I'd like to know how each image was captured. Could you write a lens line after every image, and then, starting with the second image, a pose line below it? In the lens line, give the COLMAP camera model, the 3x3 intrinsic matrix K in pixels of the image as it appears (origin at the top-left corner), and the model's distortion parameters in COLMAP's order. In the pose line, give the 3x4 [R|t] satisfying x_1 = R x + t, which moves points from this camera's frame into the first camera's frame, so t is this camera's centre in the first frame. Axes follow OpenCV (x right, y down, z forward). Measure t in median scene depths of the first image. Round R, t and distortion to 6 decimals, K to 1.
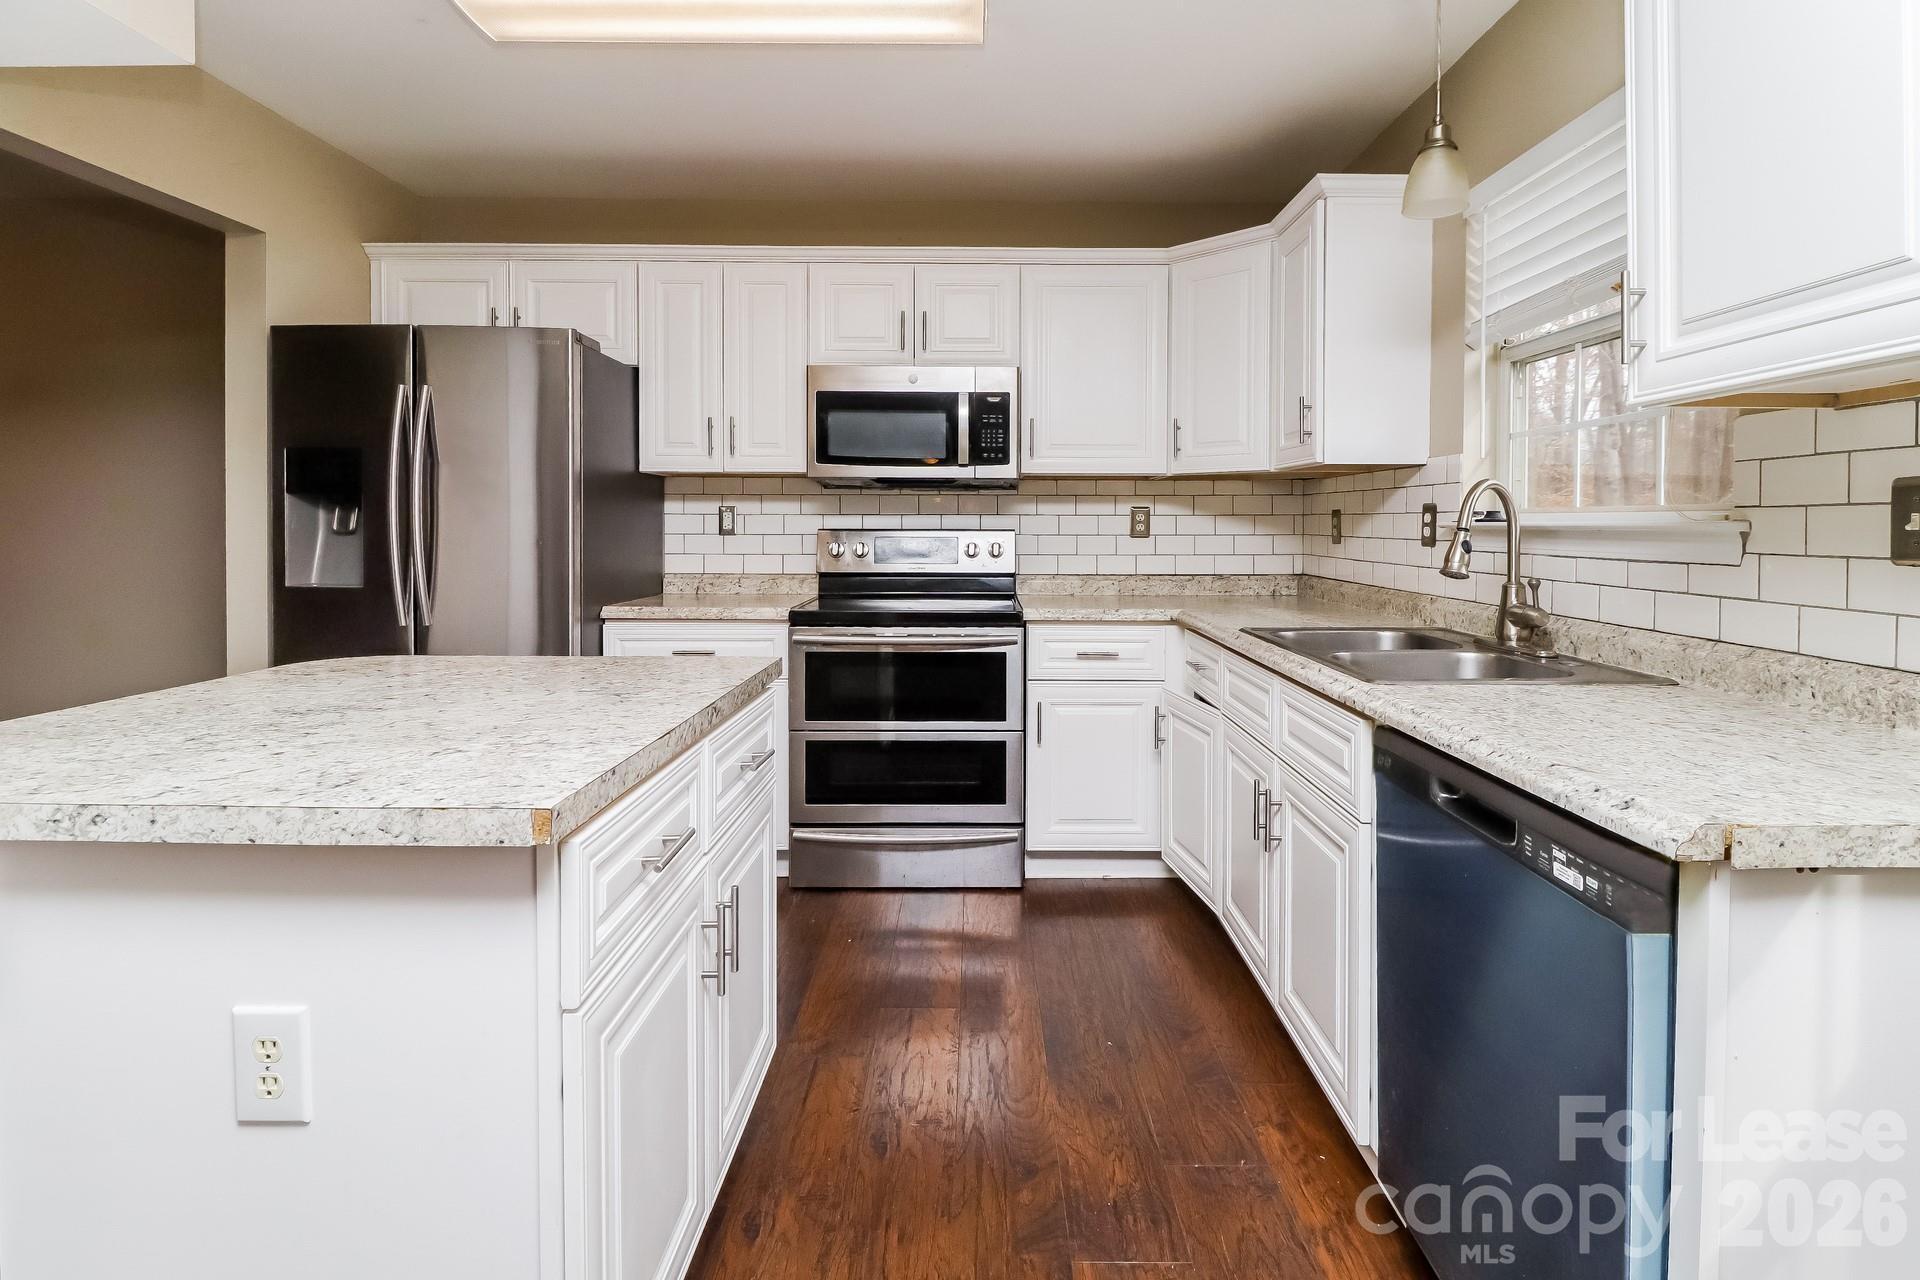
lens RADIAL K [[891.9, 0, 953.5], [0, 891.9, 533.1], [0, 0, 1]] dist [-0.009229, -0.000810]
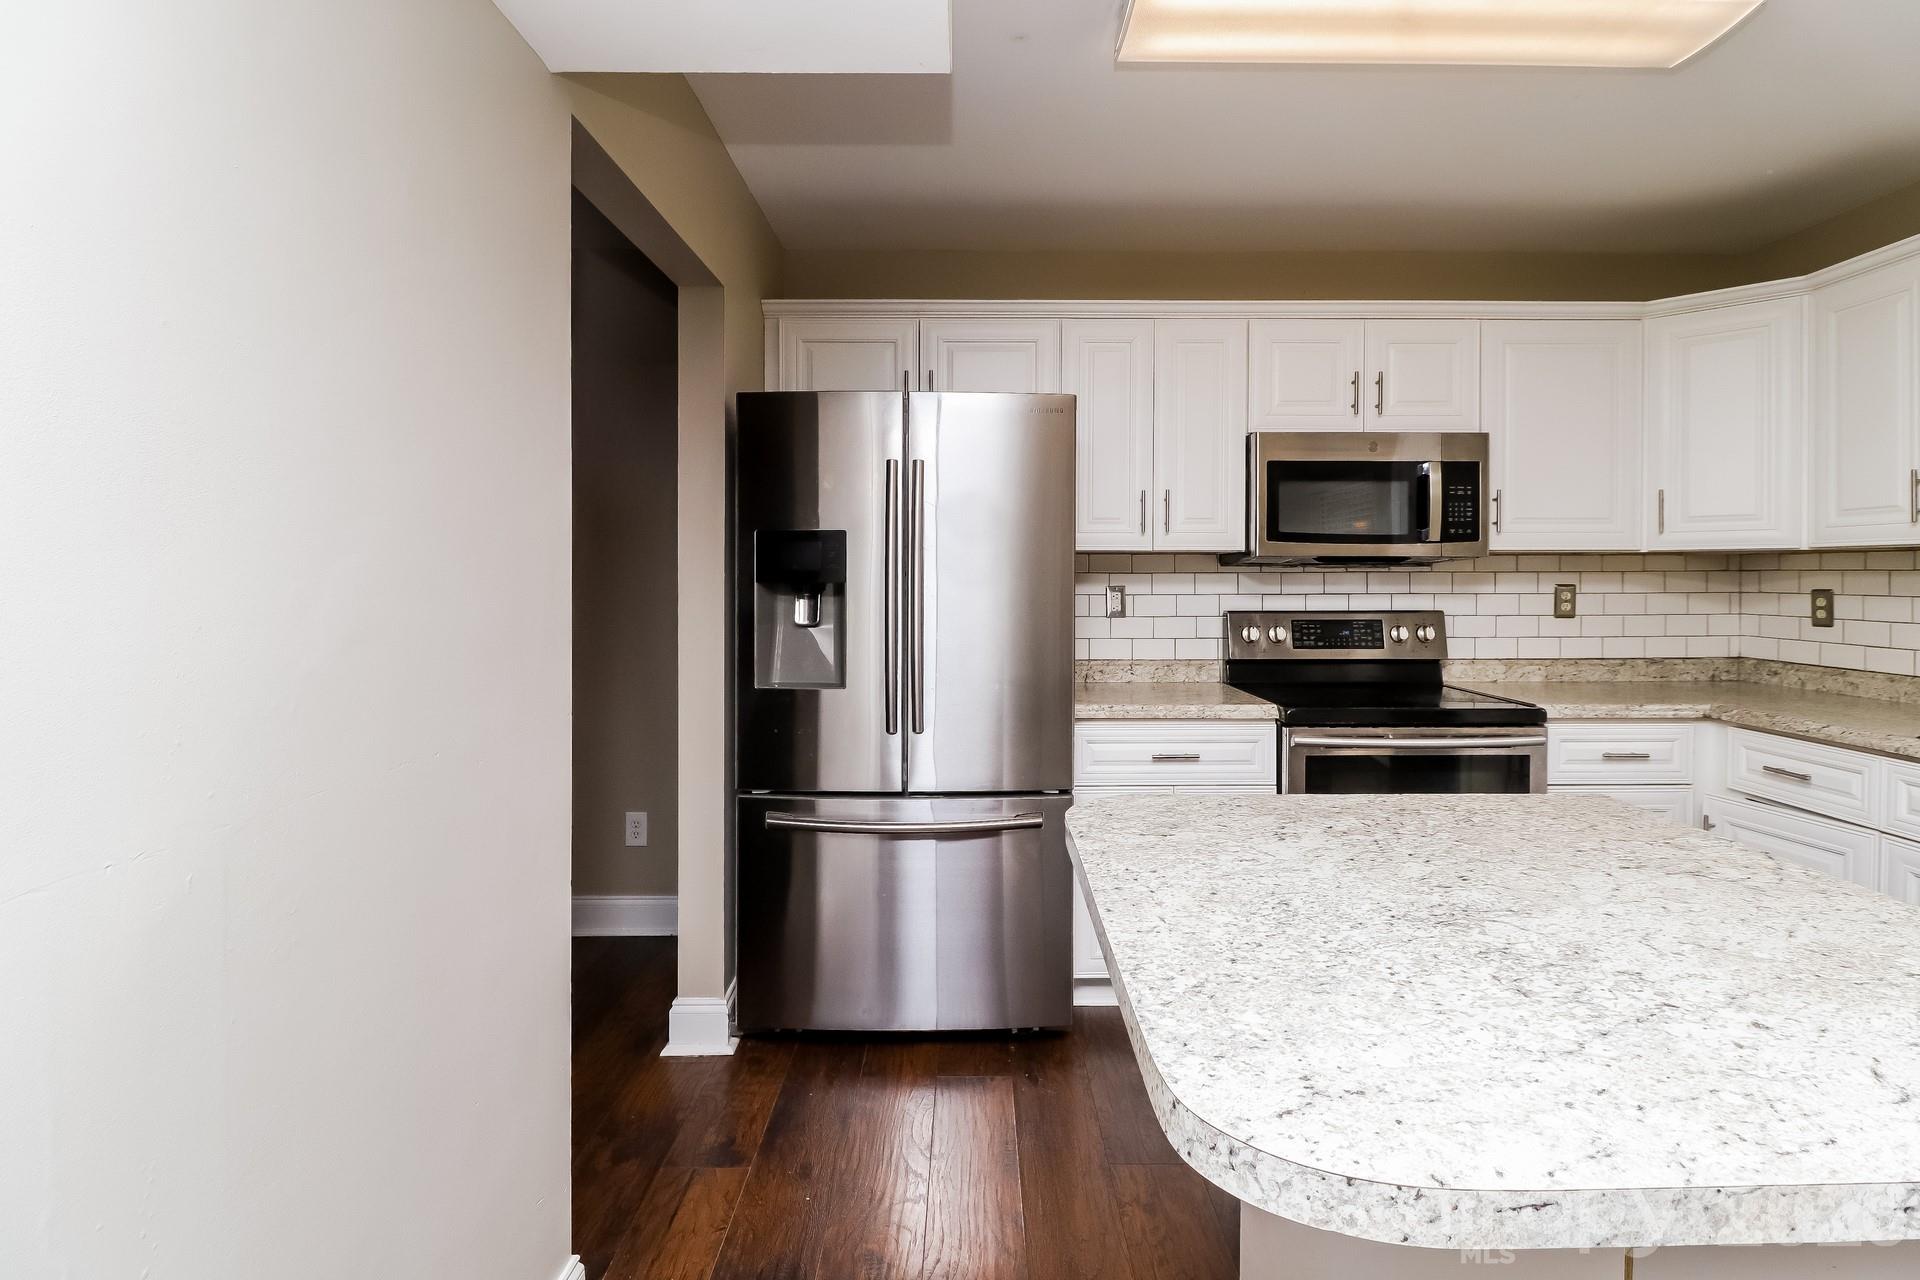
lens RADIAL K [[891.9, 0, 962.8], [0, 891.9, 579.5], [0, 0, 1]] dist [-0.009229, -0.000810]
pose [[0.999966, -0.005035, -0.006556, -0.448349], [0.004969, 0.999938, -0.009976, -0.031600], [0.006606, 0.009943, 0.999929, 0.097809]]
